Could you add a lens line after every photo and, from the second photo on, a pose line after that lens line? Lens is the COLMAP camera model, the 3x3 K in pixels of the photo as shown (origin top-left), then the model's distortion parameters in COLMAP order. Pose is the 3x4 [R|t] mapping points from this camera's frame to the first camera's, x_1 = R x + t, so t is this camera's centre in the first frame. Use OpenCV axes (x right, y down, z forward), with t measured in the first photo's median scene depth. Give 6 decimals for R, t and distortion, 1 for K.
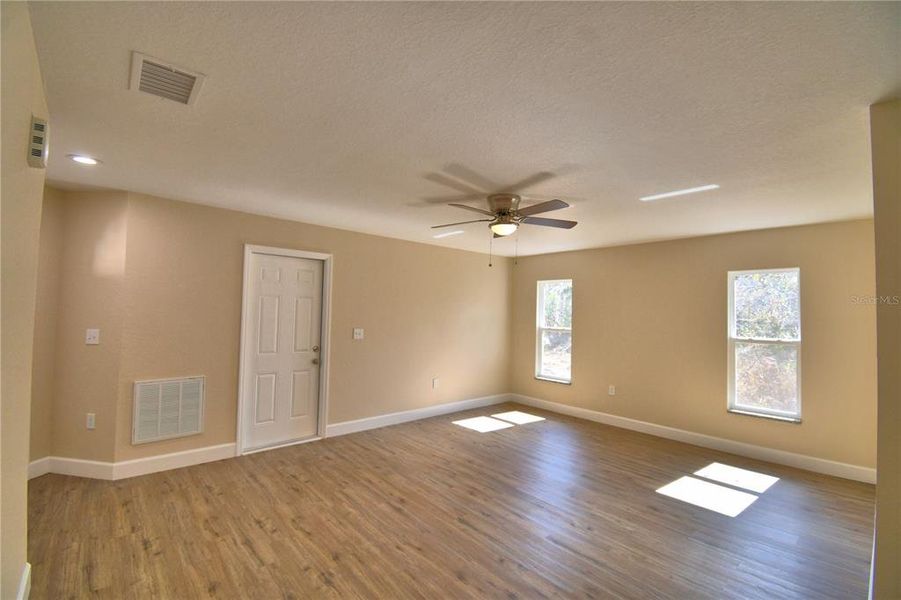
lens RADIAL K [[393.1, 0, 446.4], [0, 393.1, 298.3], [0, 0, 1]] dist [0.017291, -0.024415]
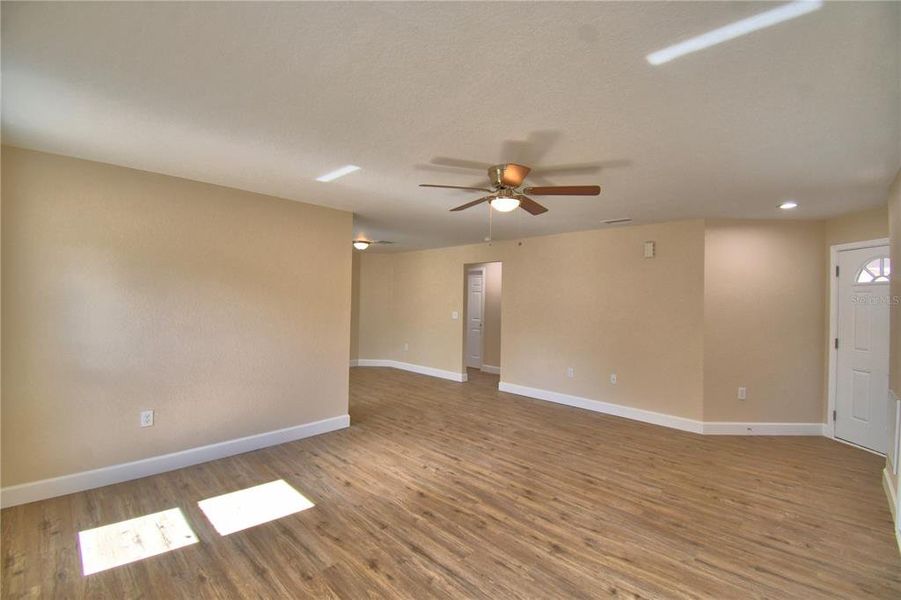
lens RADIAL K [[393.1, 0, 446.4], [0, 393.1, 298.3], [0, 0, 1]] dist [0.017291, -0.024415]
pose [[-0.997164, -0.042124, -0.062367, 0.294170], [-0.039364, 0.998218, -0.044848, 0.073606], [0.064145, -0.042266, -0.997045, 1.689705]]
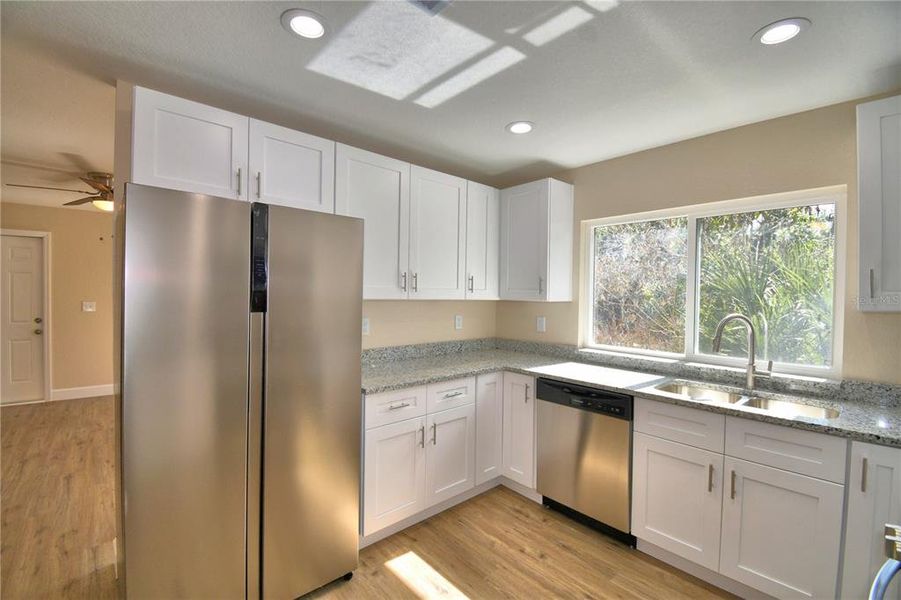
lens RADIAL K [[393.1, 0, 446.4], [0, 393.1, 298.3], [0, 0, 1]] dist [0.017291, -0.024415]
pose [[0.999978, -0.004774, 0.004668, 0.962260], [0.004560, 0.998981, 0.044899, 0.031683], [-0.004878, -0.044877, 0.998981, -0.085339]]
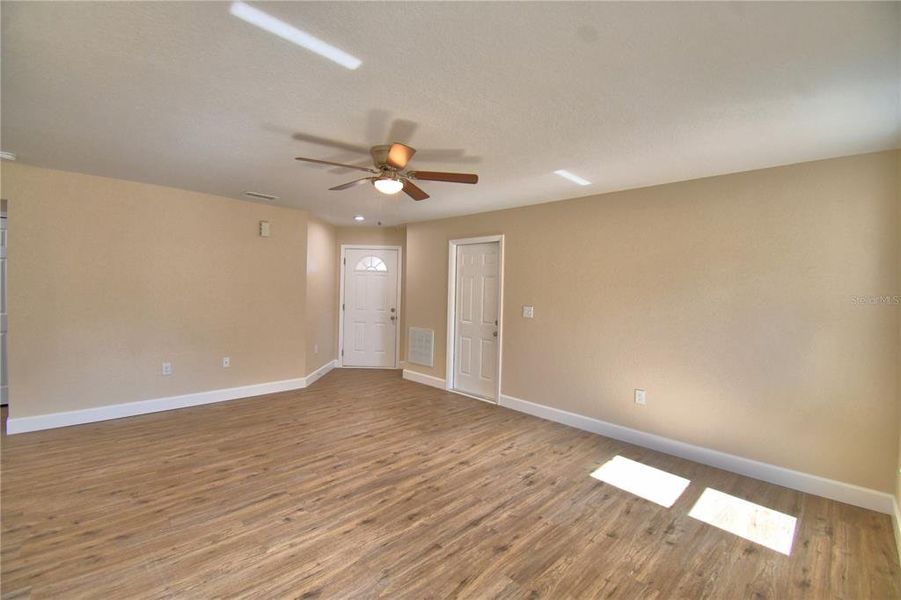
lens RADIAL K [[393.1, 0, 446.4], [0, 393.1, 298.3], [0, 0, 1]] dist [0.017291, -0.024415]
pose [[0.061588, 0.003229, -0.998096, 0.934988], [0.010284, 0.999940, 0.003870, 0.066687], [0.998049, -0.010502, 0.061551, 0.966648]]
